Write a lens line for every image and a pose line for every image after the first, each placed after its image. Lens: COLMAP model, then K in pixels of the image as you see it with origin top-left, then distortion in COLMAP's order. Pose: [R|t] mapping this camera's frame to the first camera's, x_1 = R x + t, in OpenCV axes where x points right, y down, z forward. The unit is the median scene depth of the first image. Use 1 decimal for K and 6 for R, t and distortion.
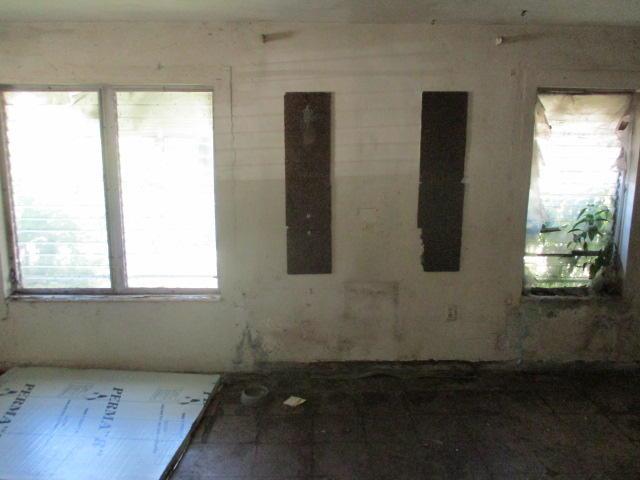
lens RADIAL K [[553.8, 0, 319.0], [0, 553.8, 240.6], [0, 0, 1]] dist [-0.037790, 0.011878]
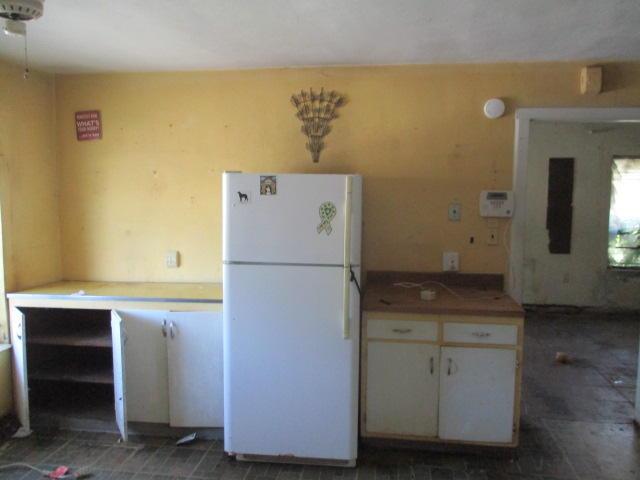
lens RADIAL K [[553.8, 0, 320.3], [0, 553.8, 239.7], [0, 0, 1]] dist [-0.037790, 0.011878]
pose [[0.983550, 0.017438, -0.179791, -0.232269], [-0.034948, 0.994893, -0.094691, 0.208827], [0.177222, 0.099417, 0.979137, -0.929784]]
